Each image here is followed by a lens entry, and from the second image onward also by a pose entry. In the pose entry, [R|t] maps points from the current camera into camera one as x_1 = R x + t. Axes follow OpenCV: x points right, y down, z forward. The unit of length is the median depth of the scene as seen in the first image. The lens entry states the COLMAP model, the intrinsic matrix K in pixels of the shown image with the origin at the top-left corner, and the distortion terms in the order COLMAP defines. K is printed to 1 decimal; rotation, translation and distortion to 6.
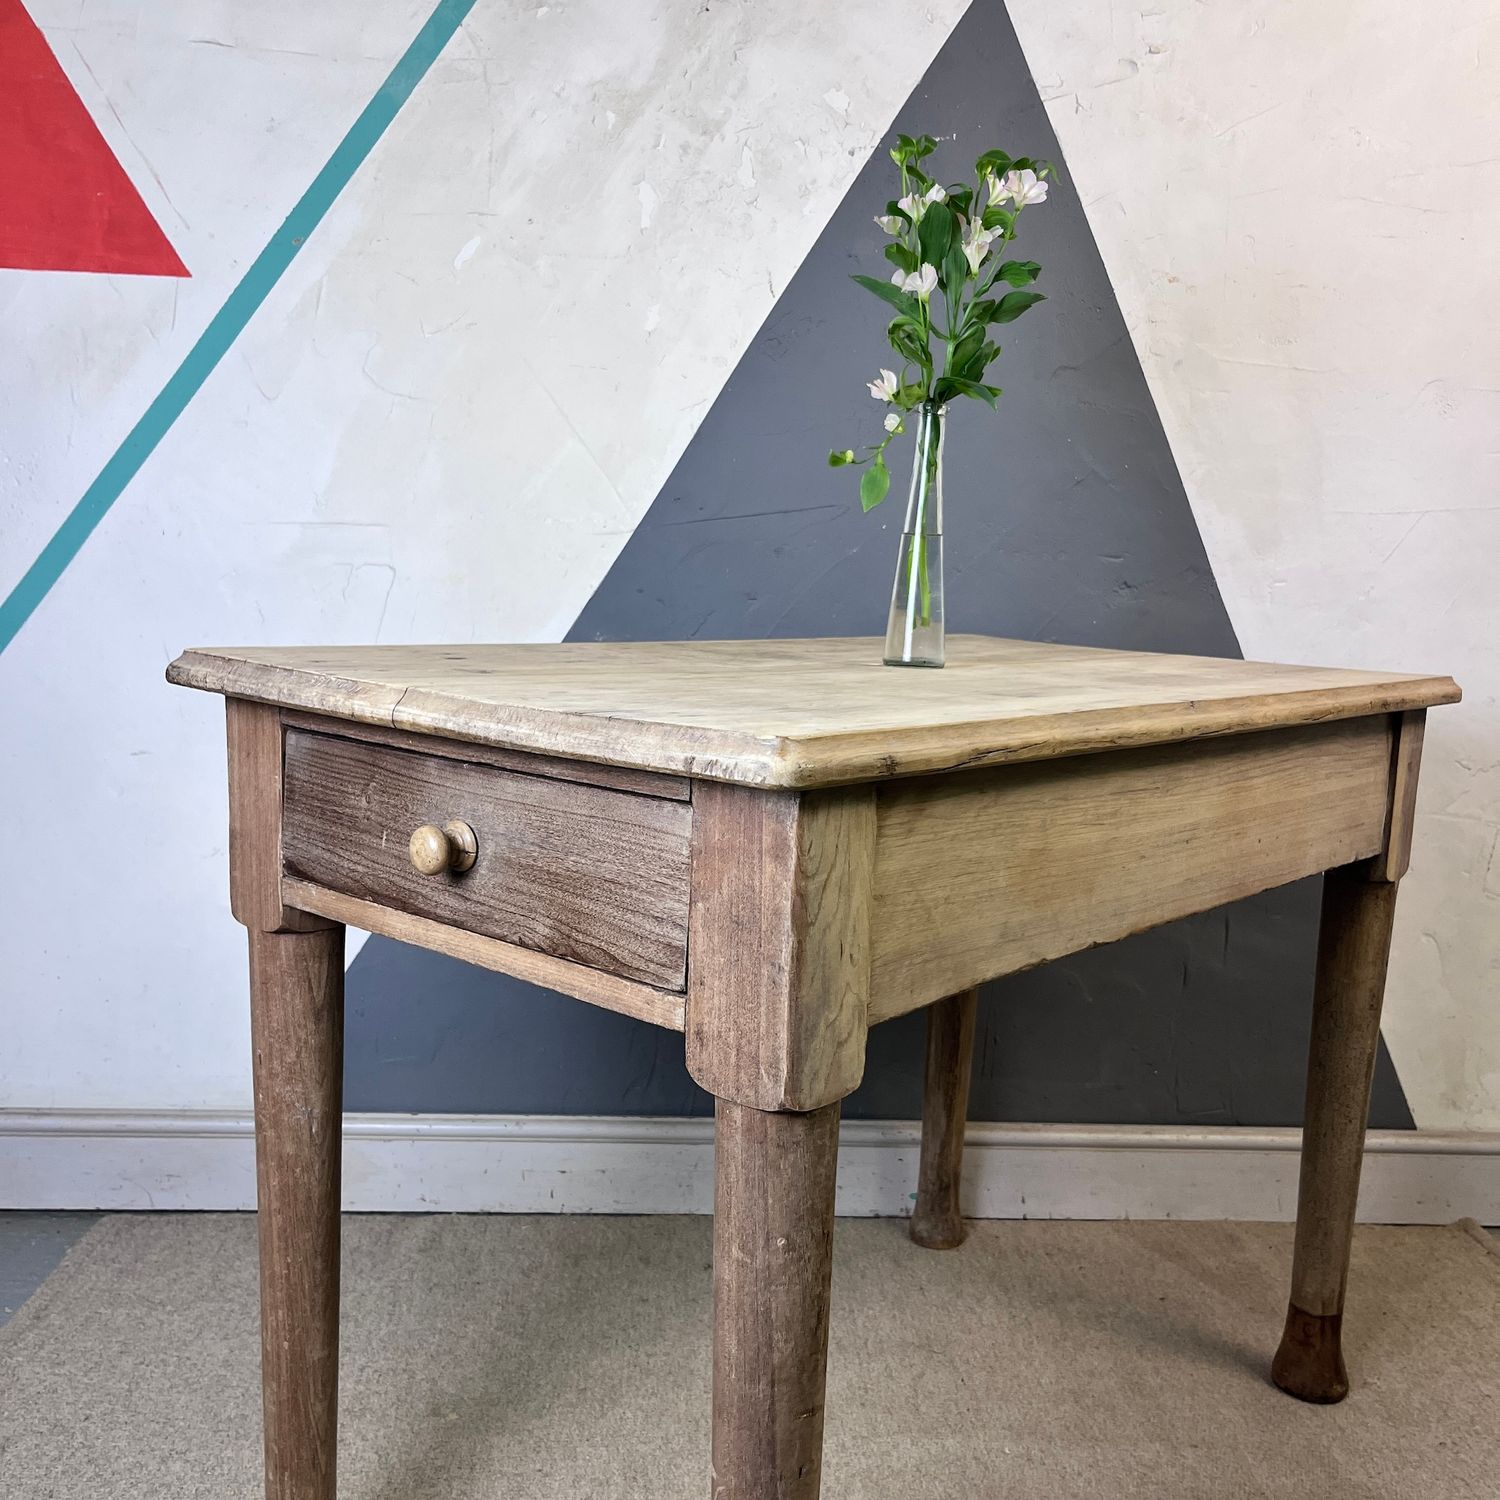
lens RADIAL K [[1526.8, 0, 744.4], [0, 1526.8, 747.3], [0, 0, 1]] dist [0.017293, 0.000000]
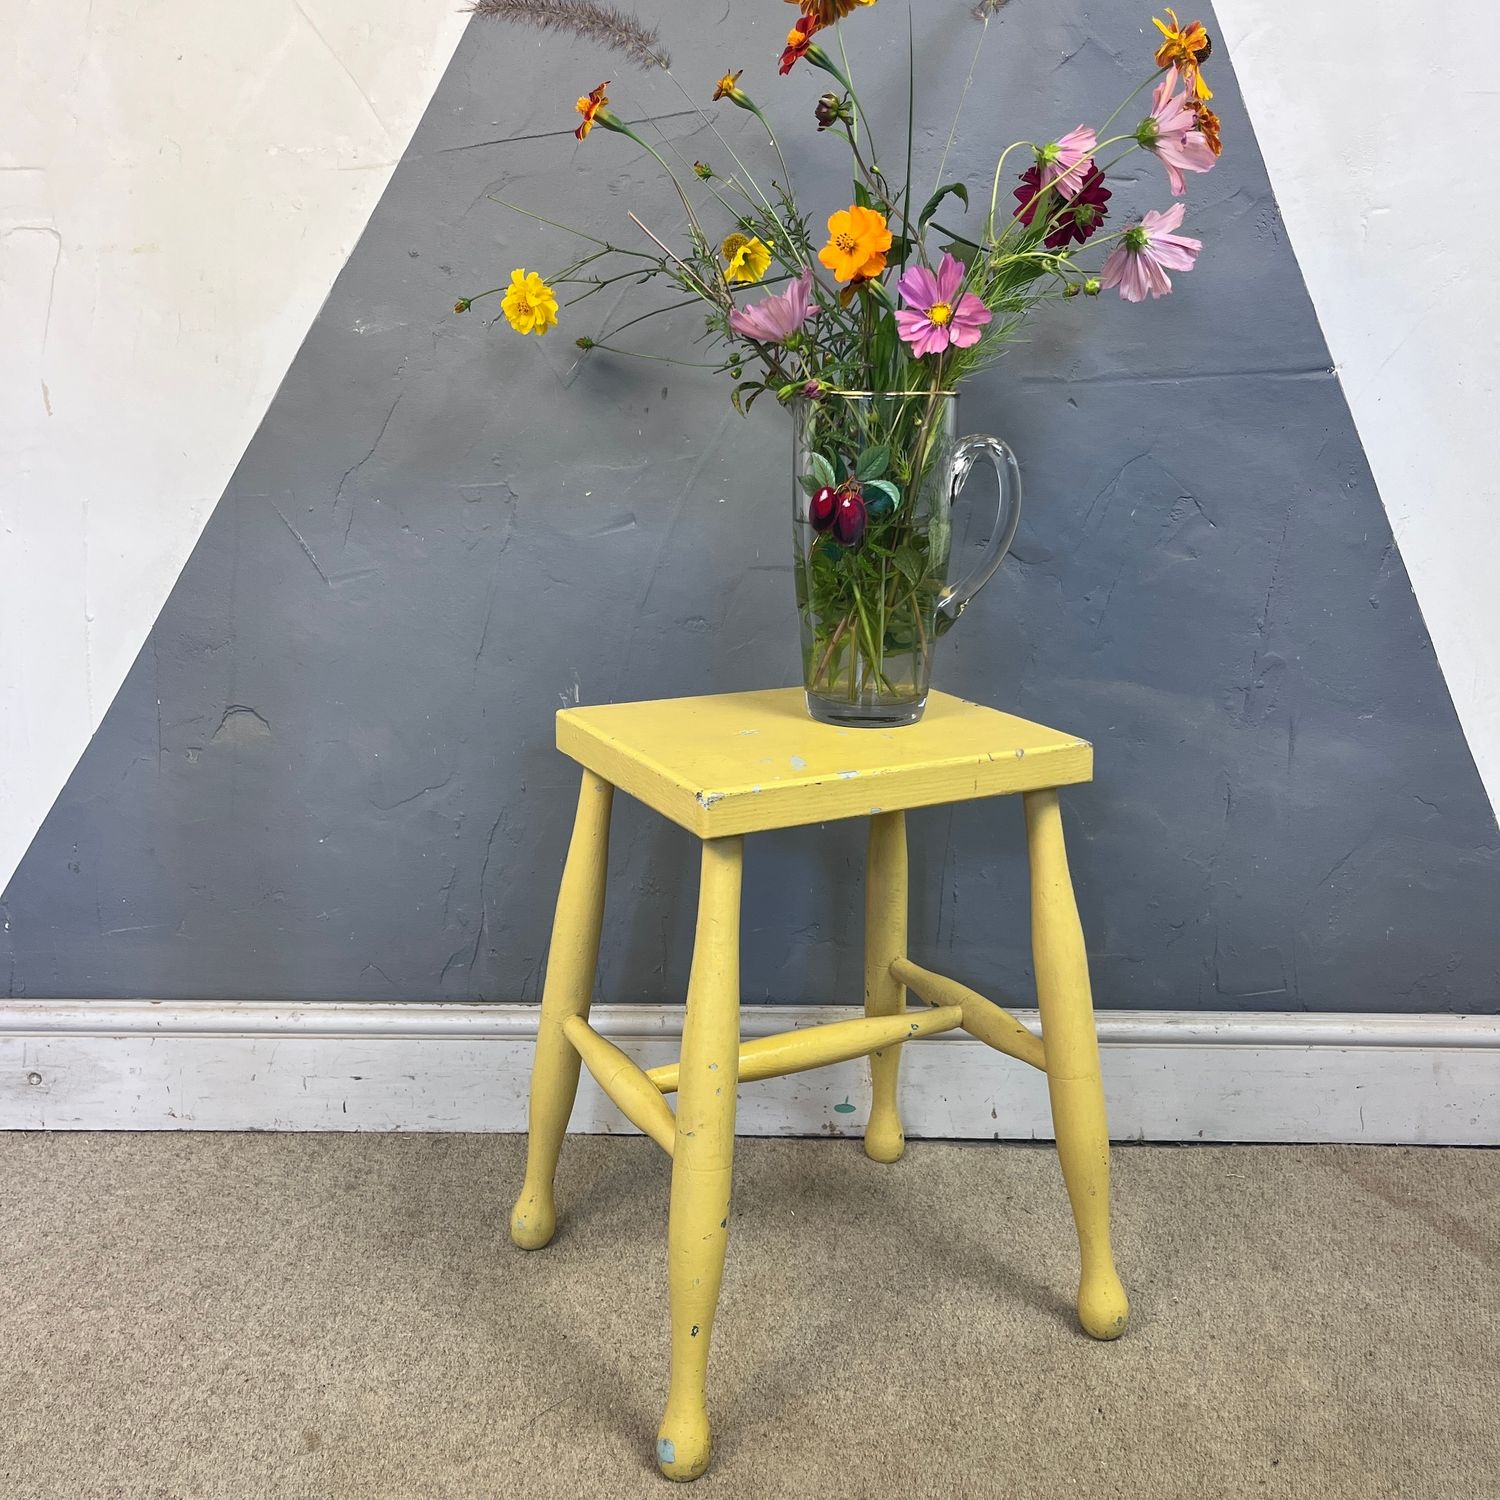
lens RADIAL K [[1526.8, 0, 756.1], [0, 1526.8, 762.8], [0, 0, 1]] dist [0.017293, 0.000000]
pose [[0.996711, -0.015579, -0.079528, 0.137949], [0.024483, 0.993379, 0.112245, 0.051079], [0.077252, -0.113823, 0.990493, 0.313485]]
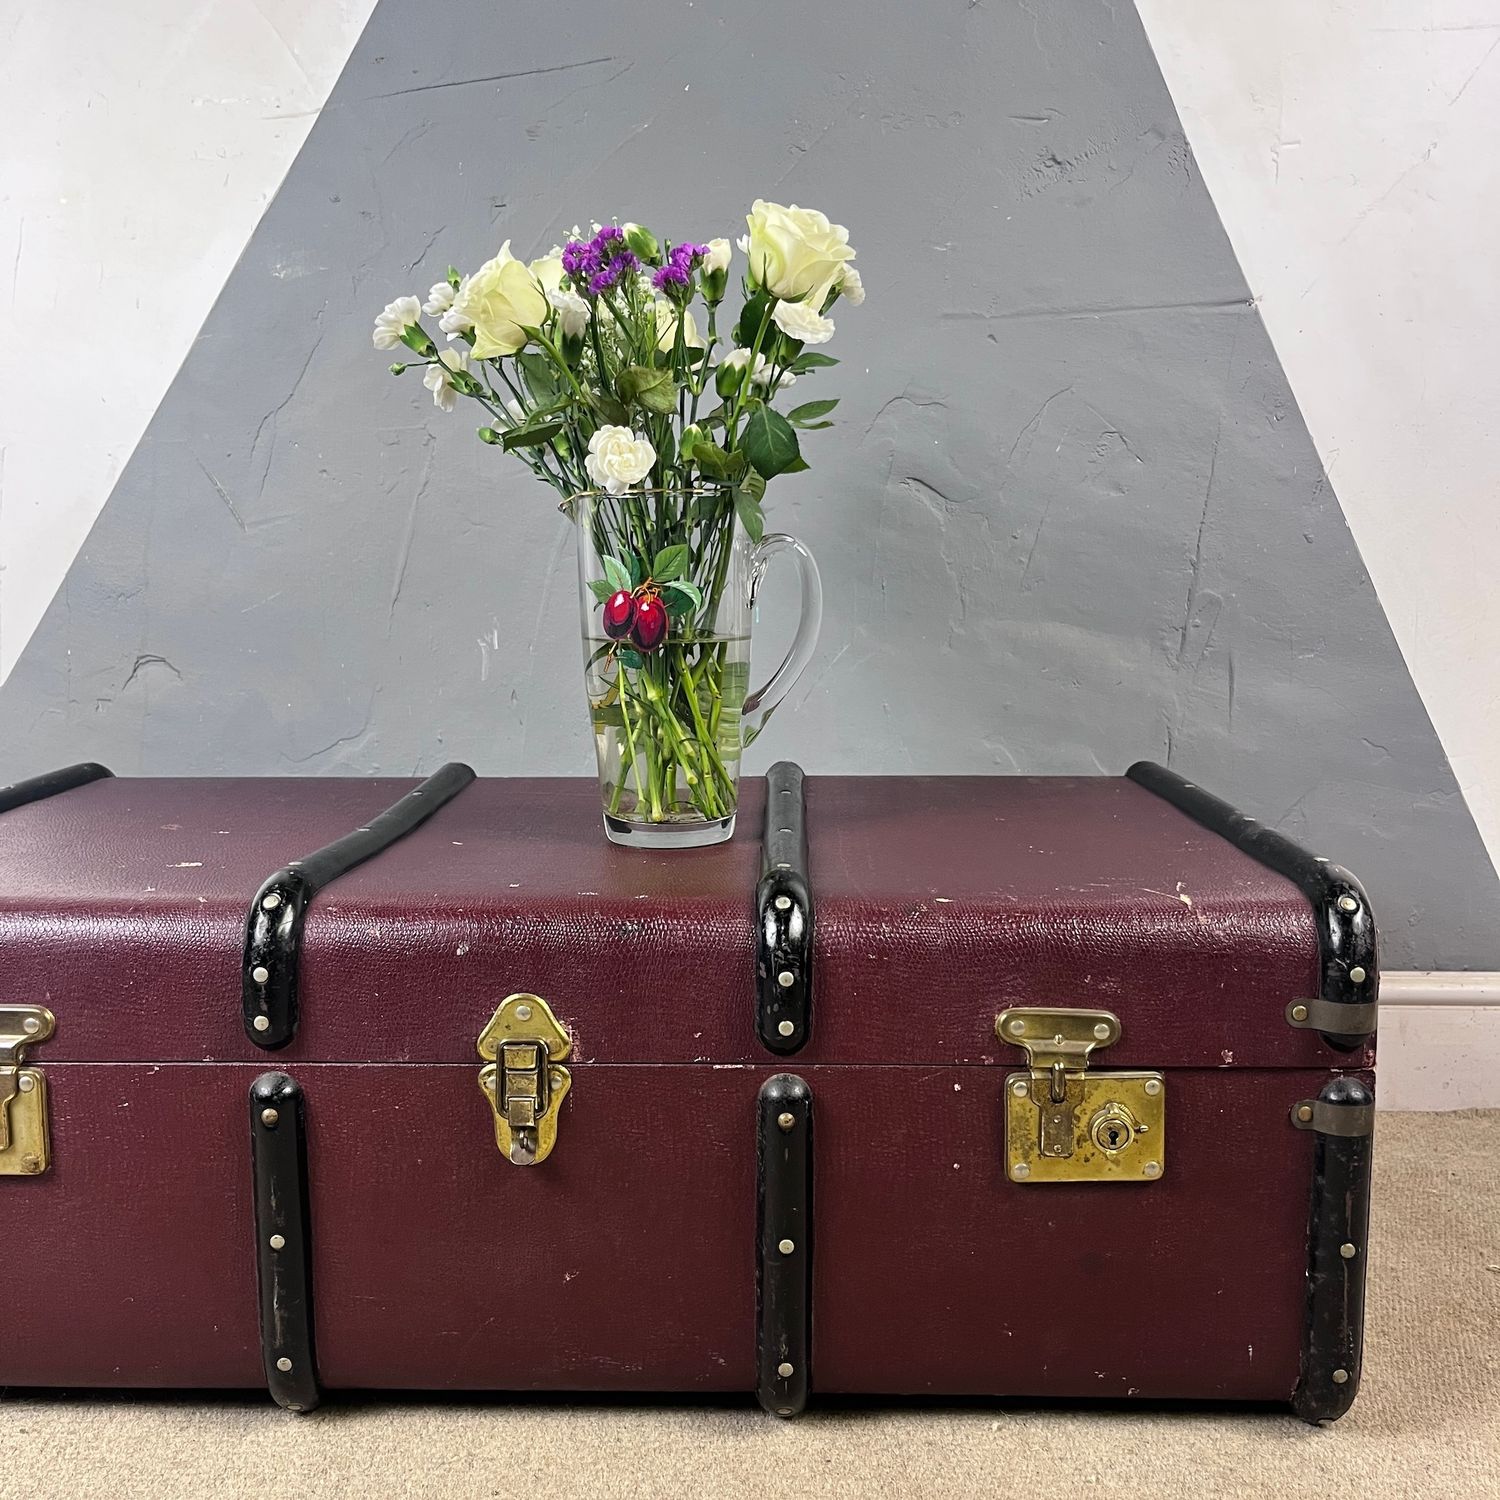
lens RADIAL K [[1526.8, 0, 752.2], [0, 1526.8, 753.2], [0, 0, 1]] dist [0.017293, 0.000000]
pose [[0.995785, -0.033780, -0.085274, 0.173767], [0.033189, 0.999414, -0.008340, 0.162913], [0.085506, 0.005474, 0.996323, 0.333621]]
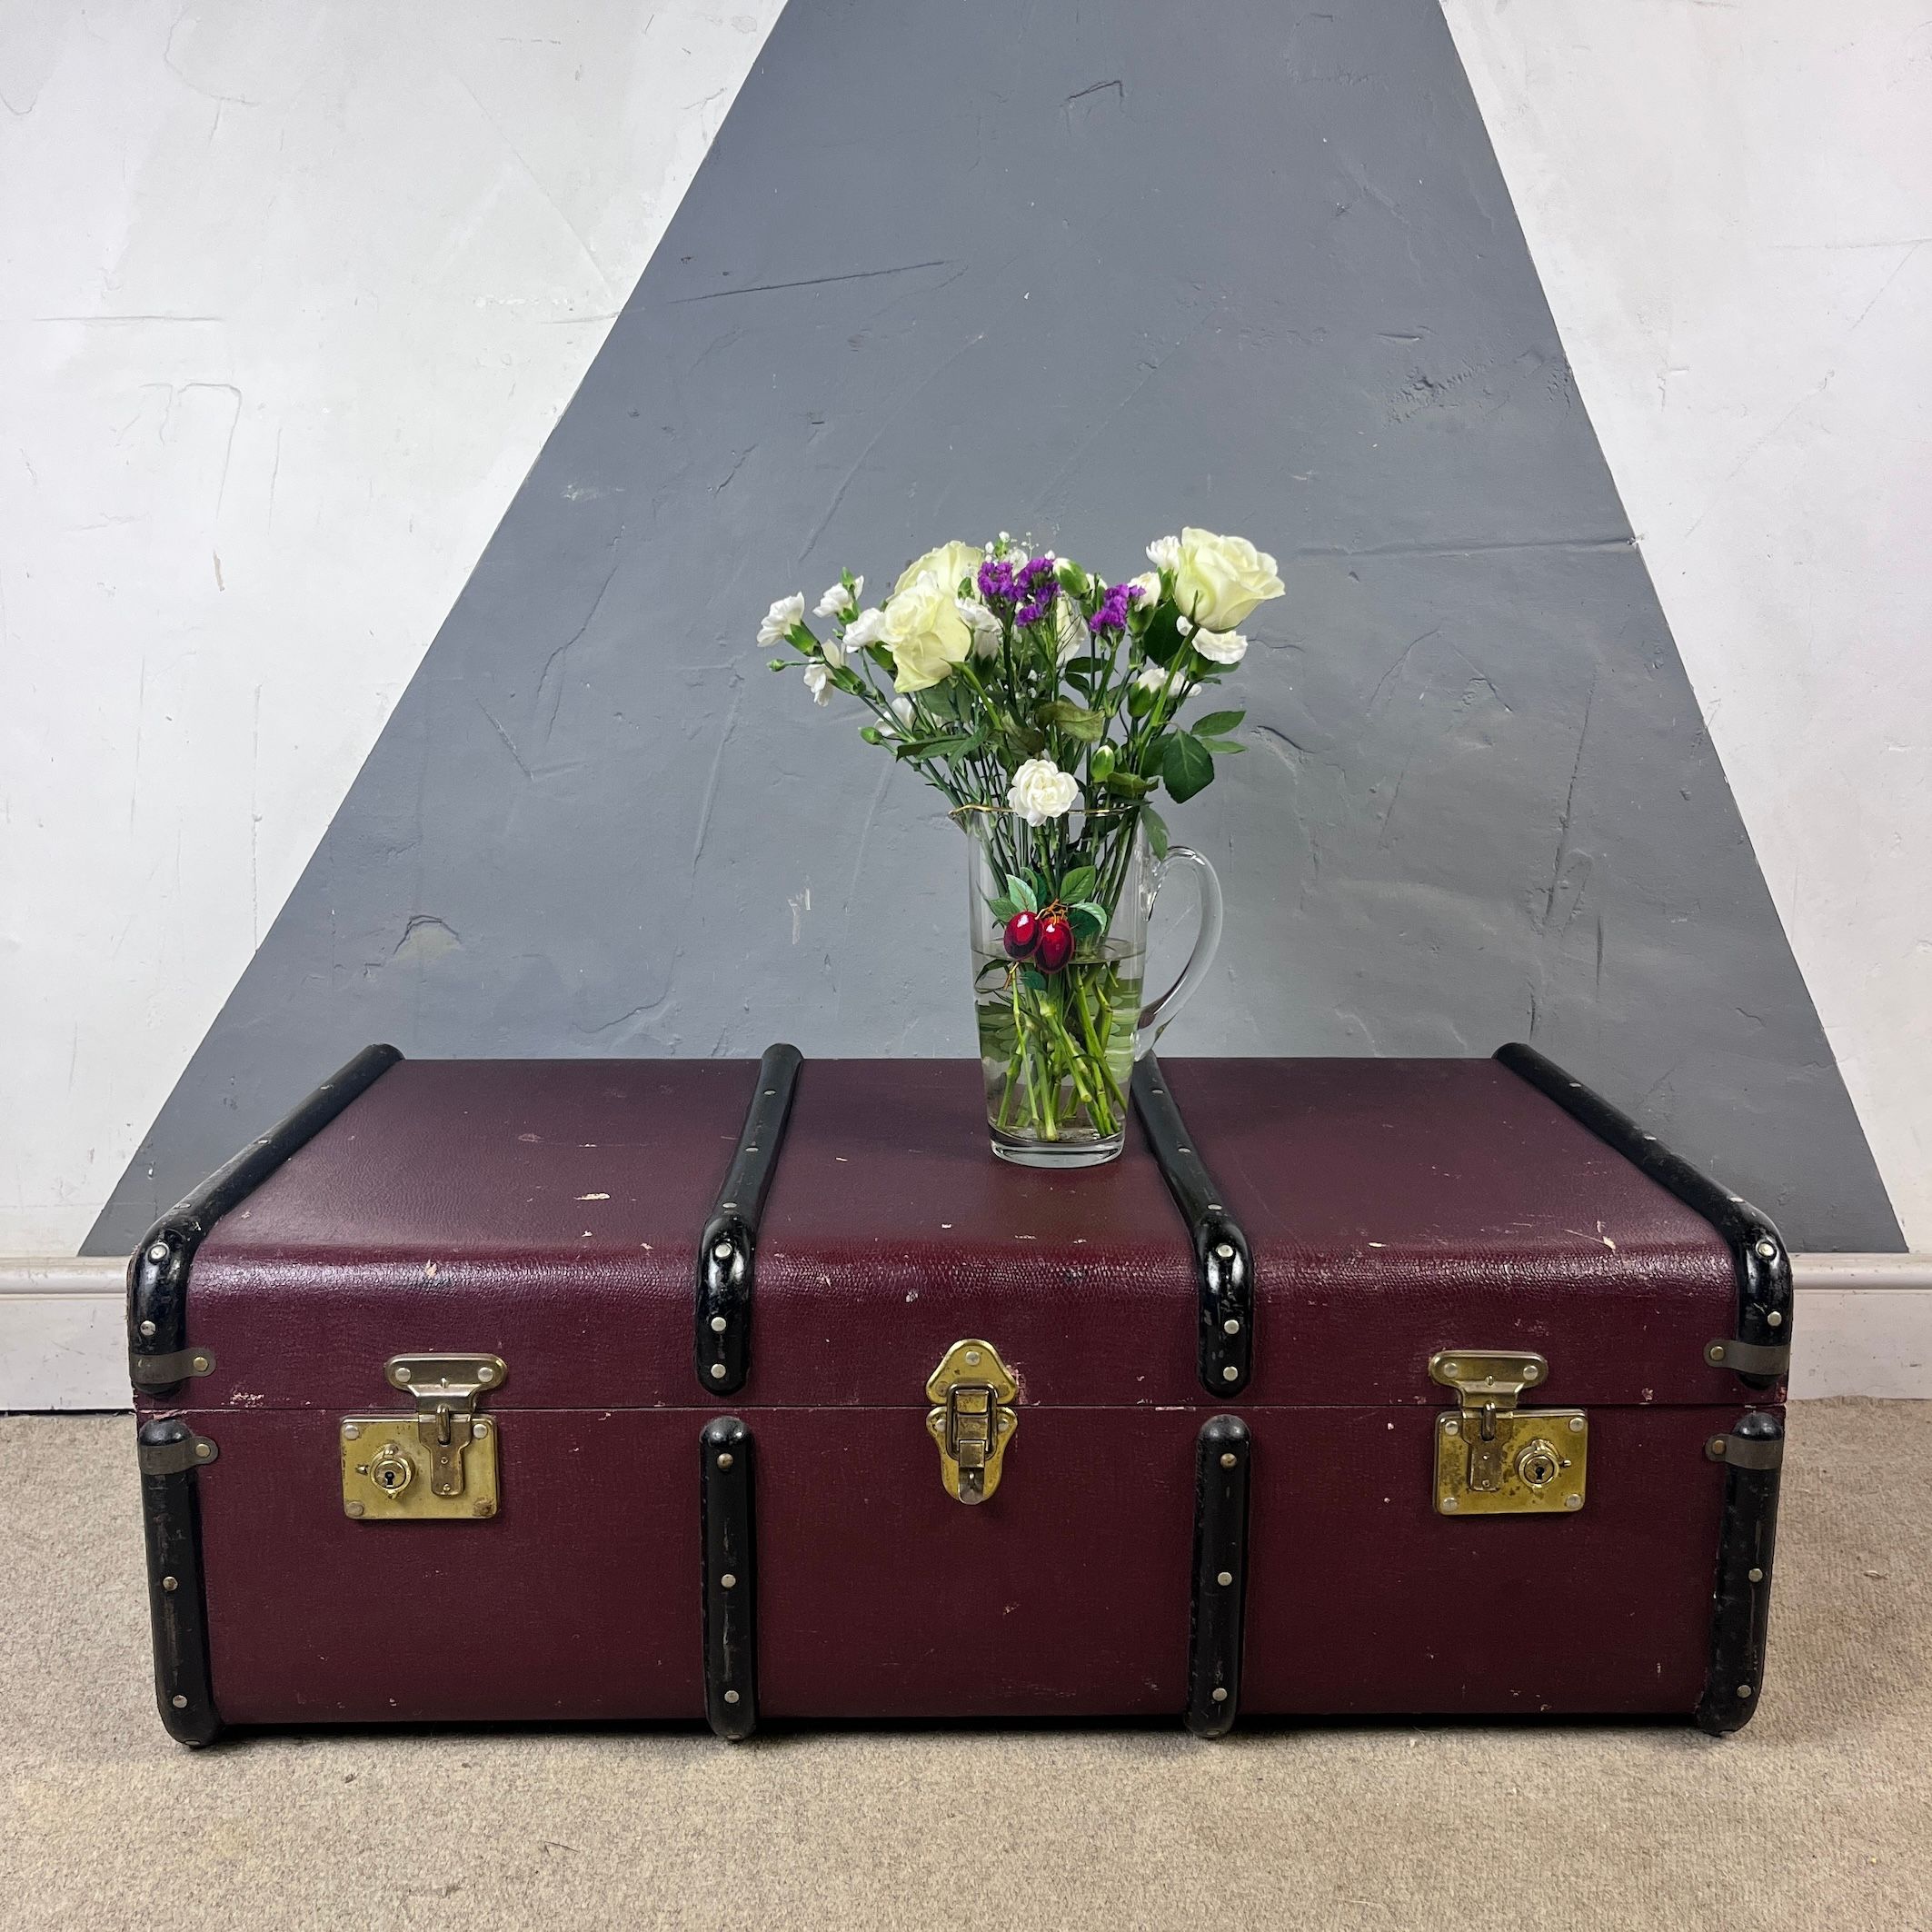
lens RADIAL K [[1966.5, 0, 968.3], [0, 1966.5, 980.8], [0, 0, 1]] dist [0.017293, 0.000000]
pose [[0.998888, -0.028154, -0.037817, 0.093159], [0.030139, 0.998140, 0.052991, 0.090848], [0.036255, -0.054072, 0.997879, 0.195875]]
